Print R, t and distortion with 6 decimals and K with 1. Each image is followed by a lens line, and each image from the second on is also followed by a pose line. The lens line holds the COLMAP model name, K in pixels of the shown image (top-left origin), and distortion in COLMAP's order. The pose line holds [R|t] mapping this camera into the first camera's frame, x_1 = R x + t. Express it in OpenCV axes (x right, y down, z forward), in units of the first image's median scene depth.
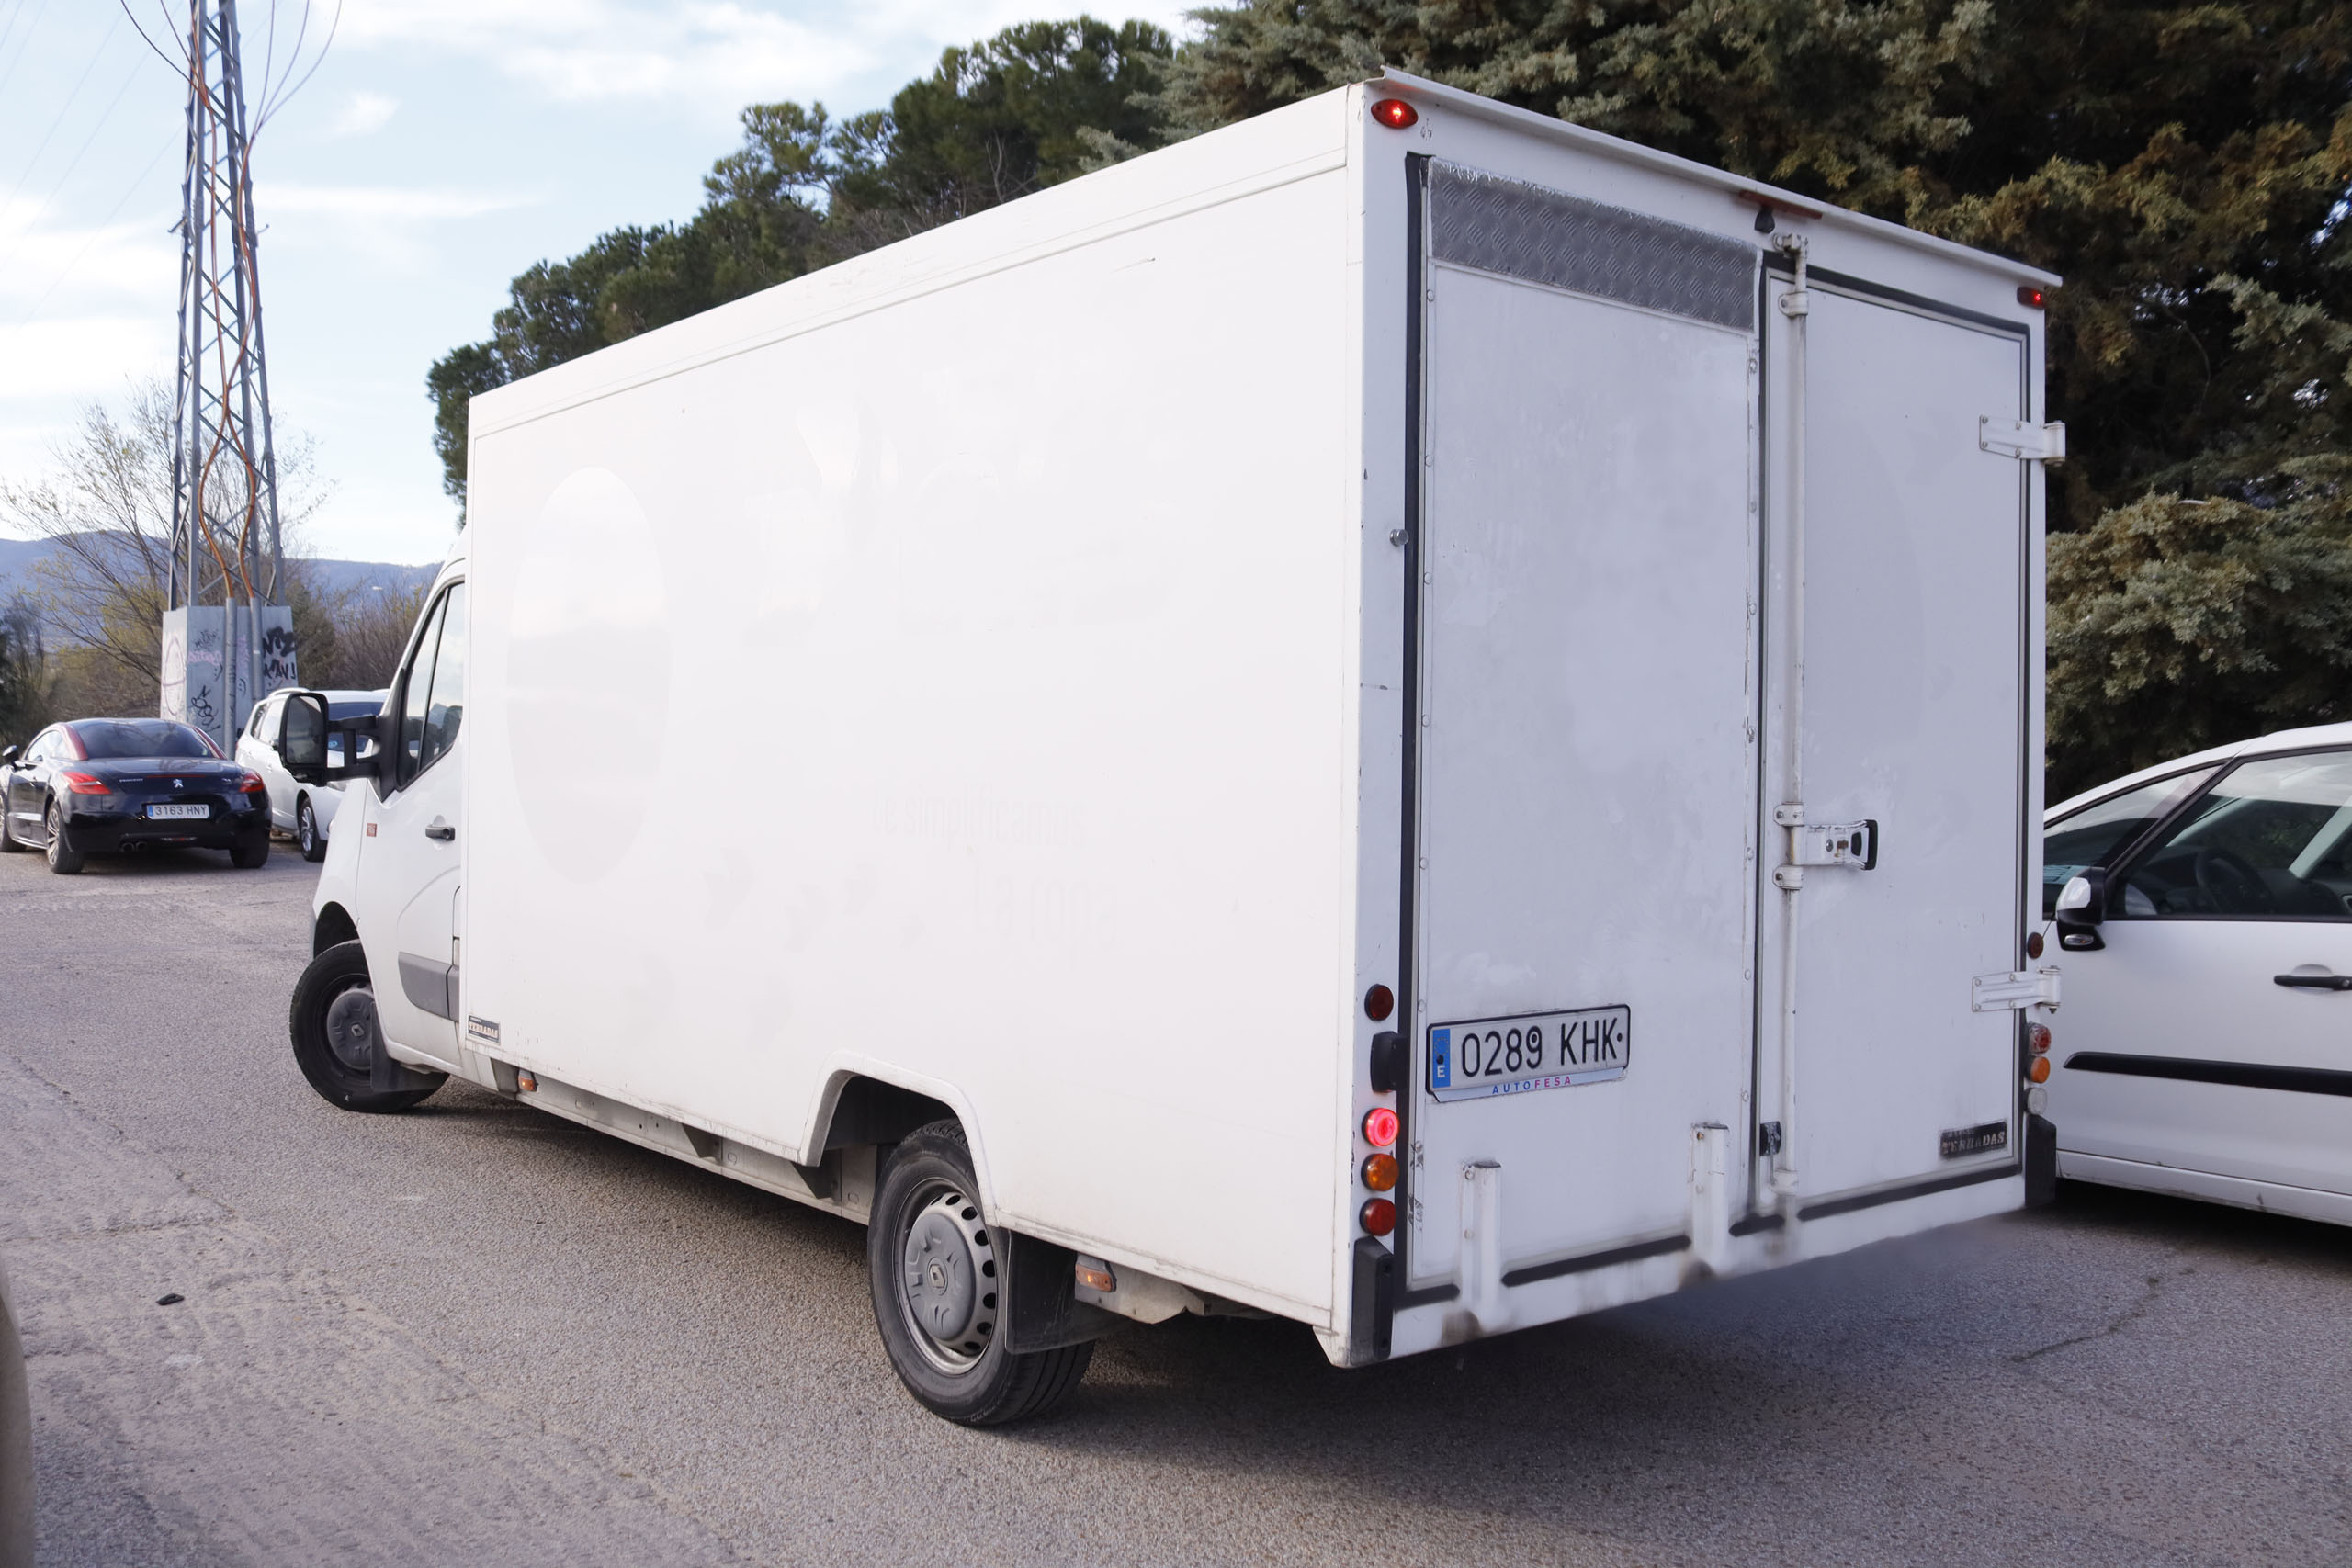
lens RADIAL K [[2157.8, 0, 1176.0], [0, 2157.8, 784.0], [0, 0, 1]] dist [-0.127918, 0.005432]
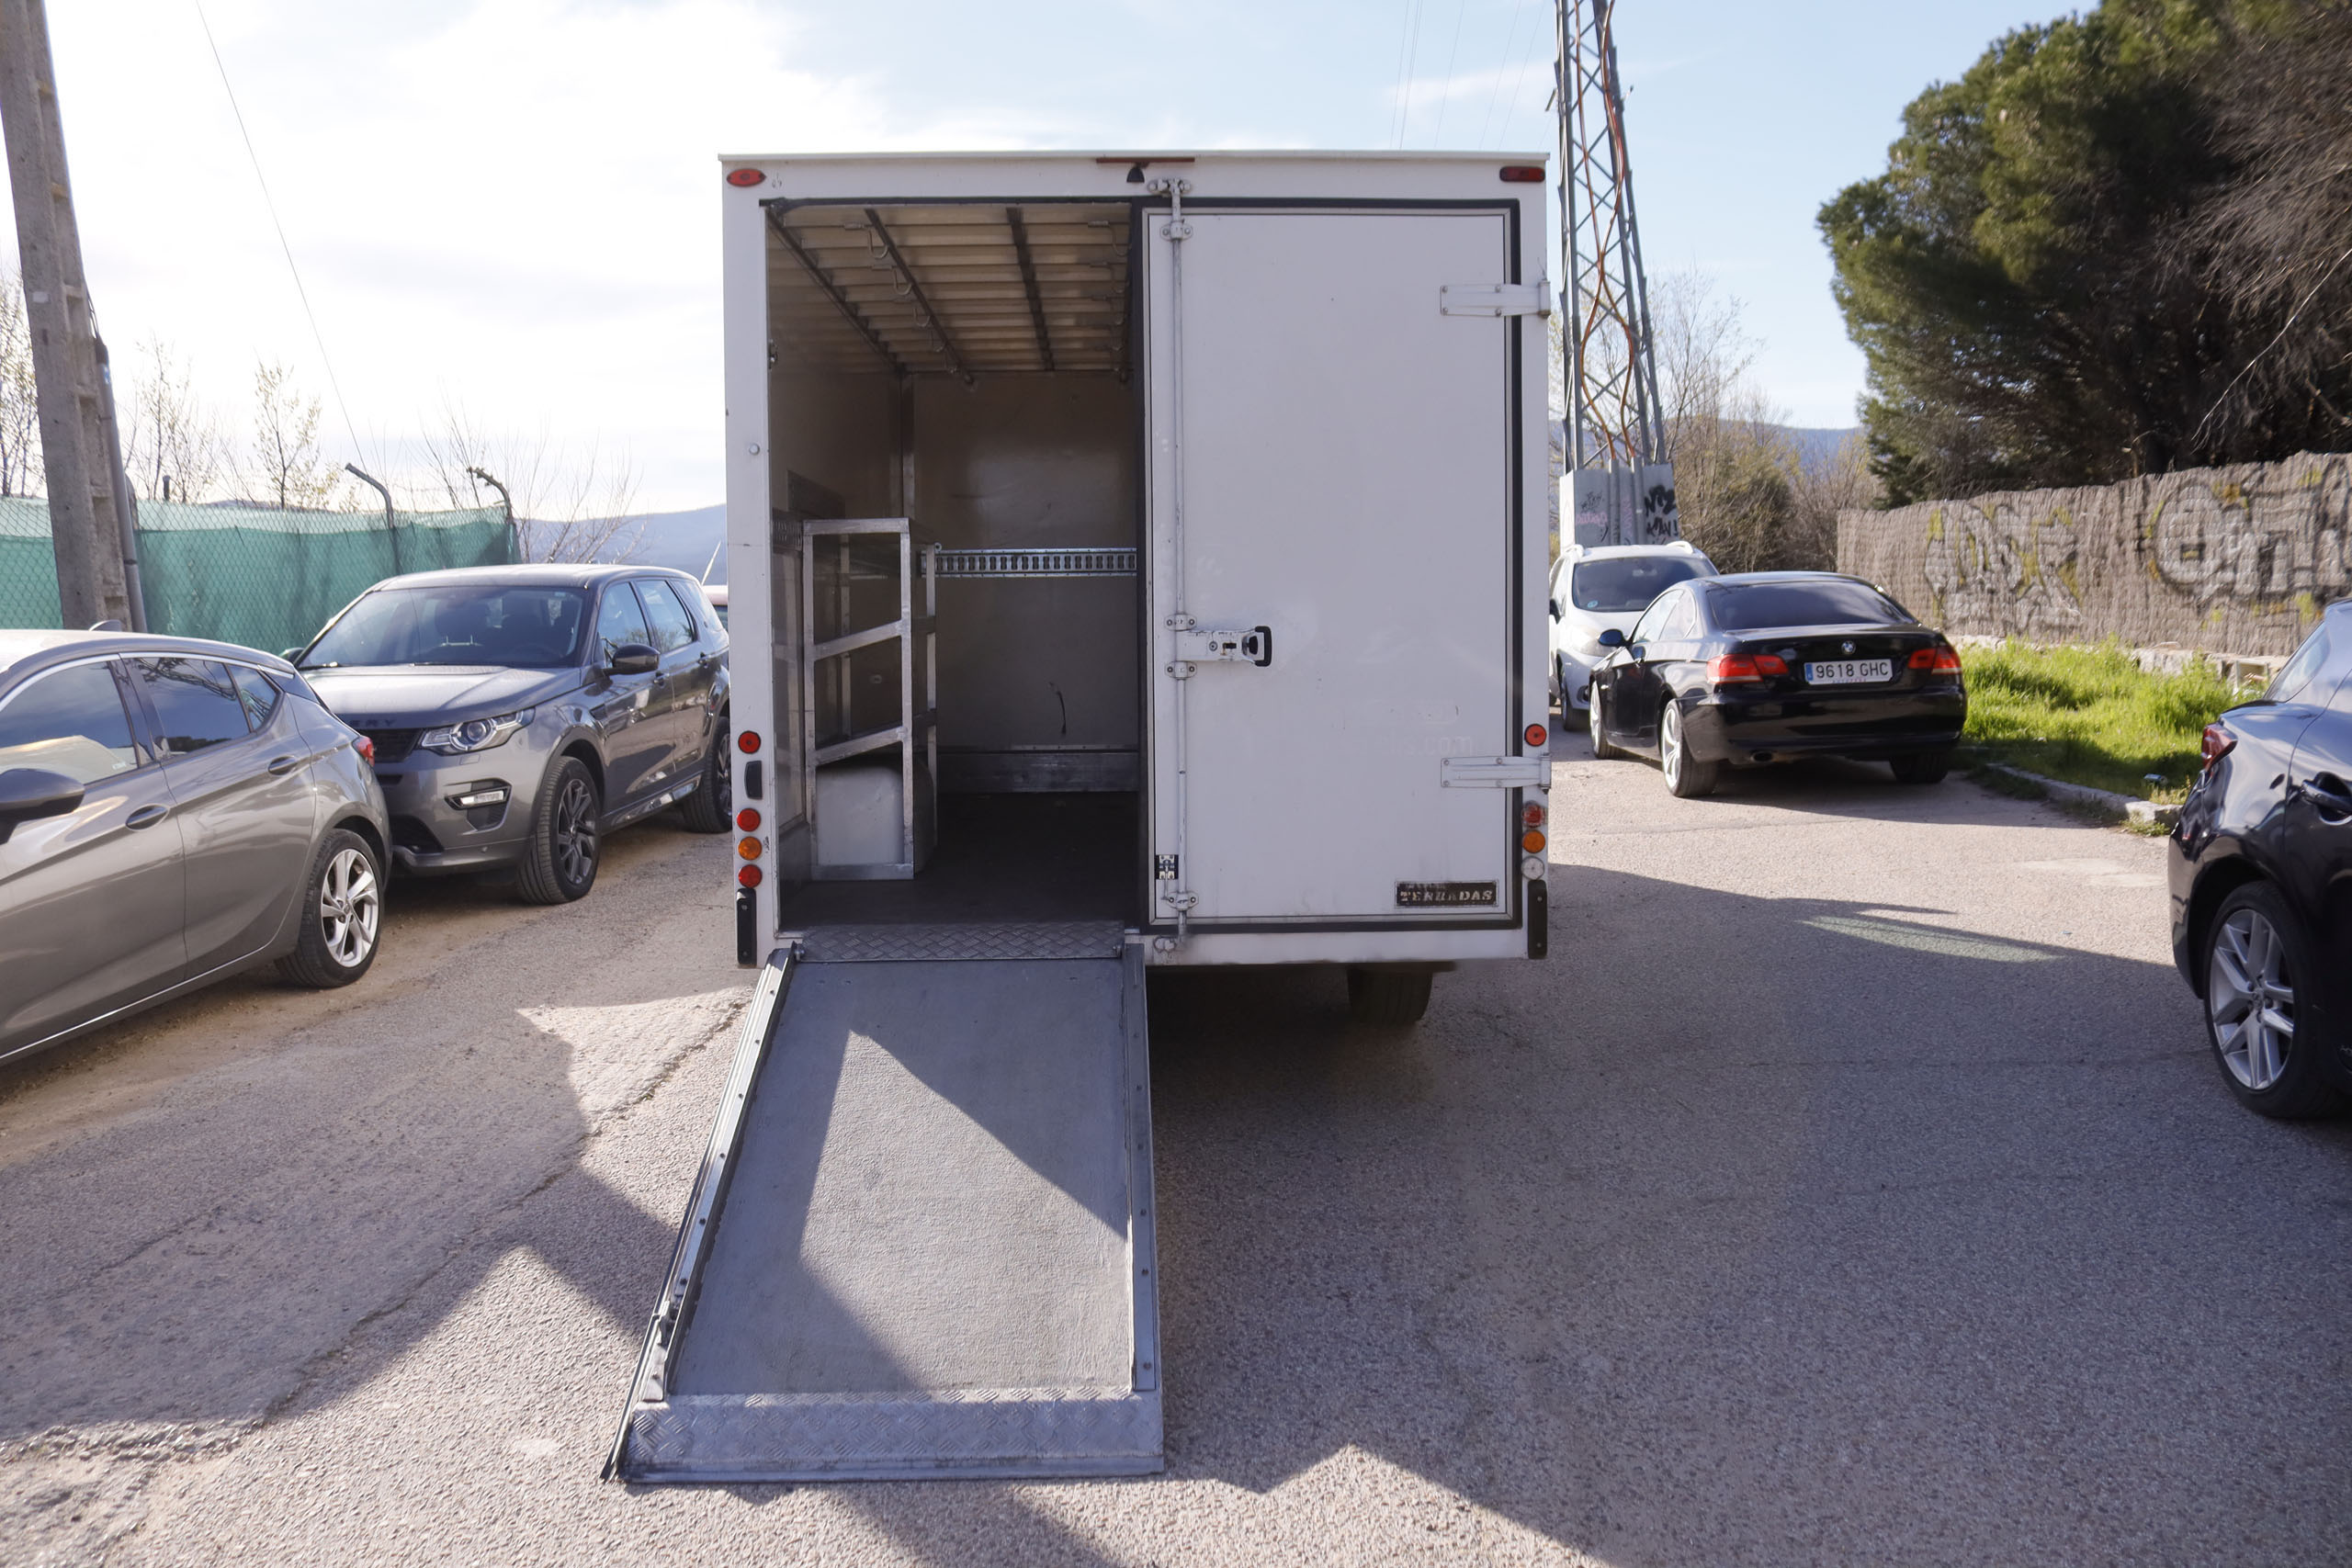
lens RADIAL K [[1974.1, 0, 1231.3], [0, 1974.1, 782.7], [0, 0, 1]] dist [-0.261812, 0.521401]
pose [[0.804971, 0.034536, -0.592309, 1.115055], [0.013091, 0.997028, 0.075924, 0.022965], [0.593170, -0.068871, 0.802126, 0.042482]]
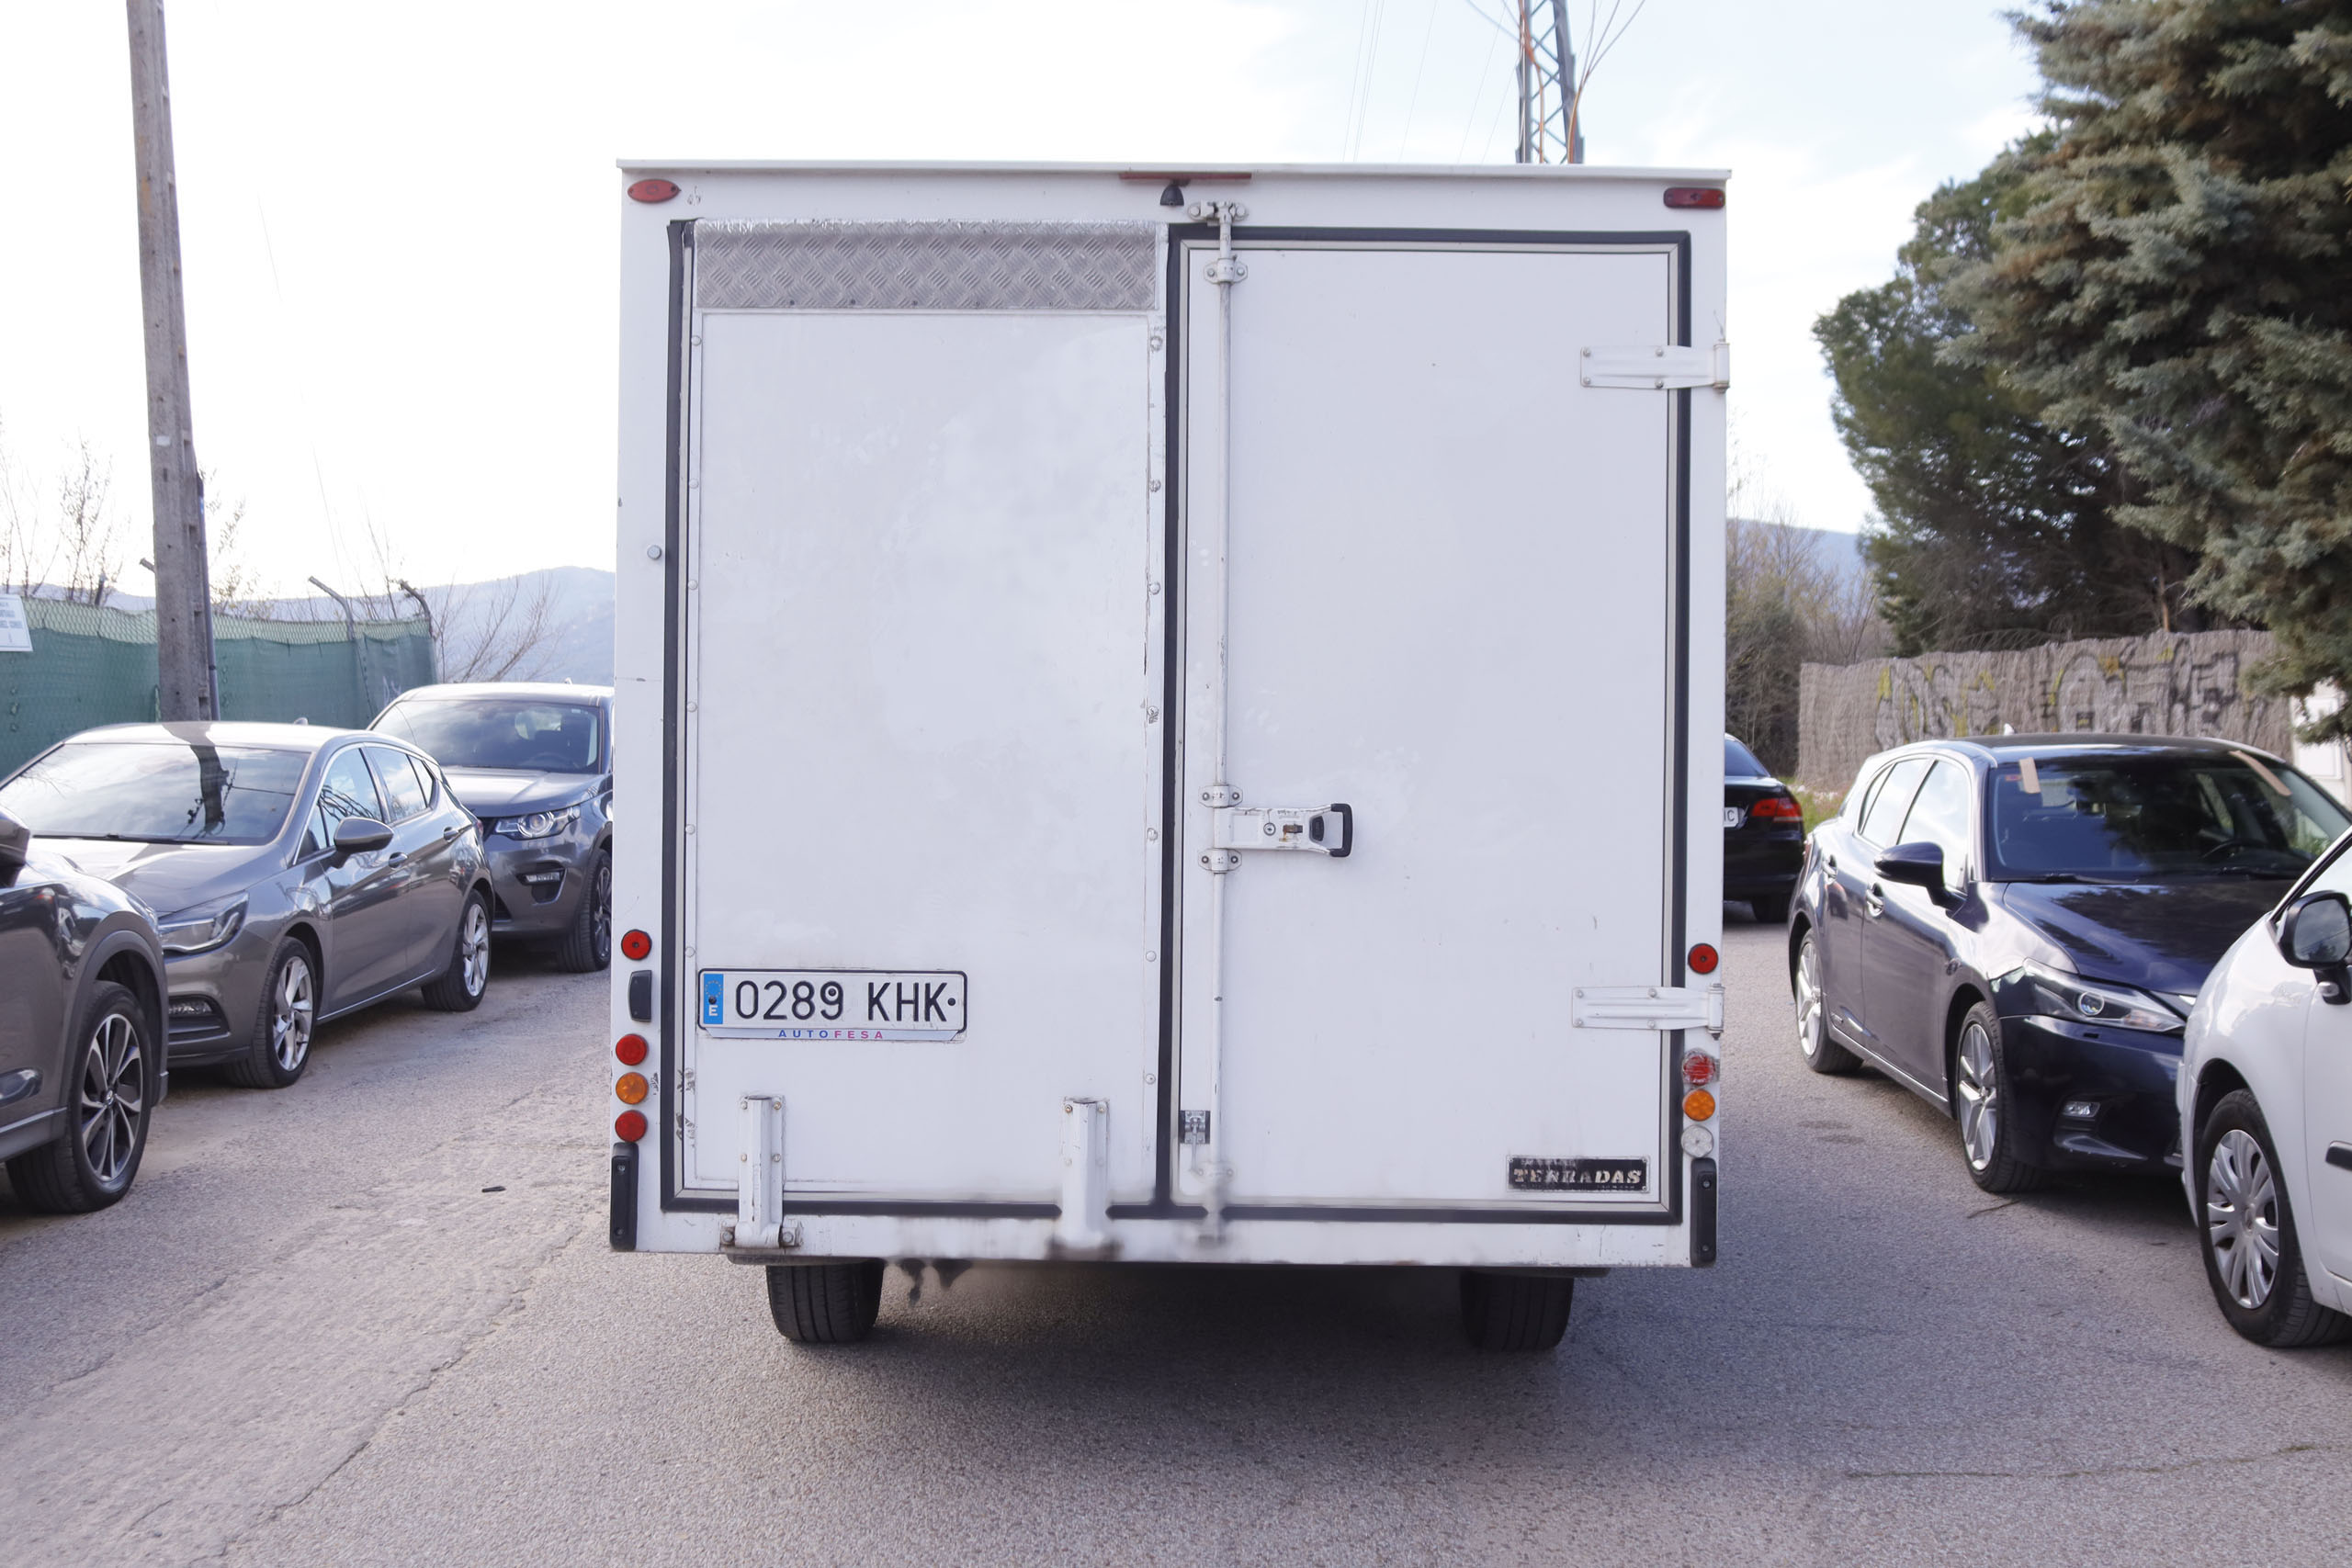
lens RADIAL K [[2707.4, 0, 1176.0], [0, 2707.4, 784.0], [0, 0, 1]] dist [-0.117480, 0.007498]
pose [[0.775681, -0.000812, -0.631125, 1.132865], [-0.007454, 0.999918, -0.010448, 0.023565], [0.631082, 0.012809, 0.775611, 0.031106]]
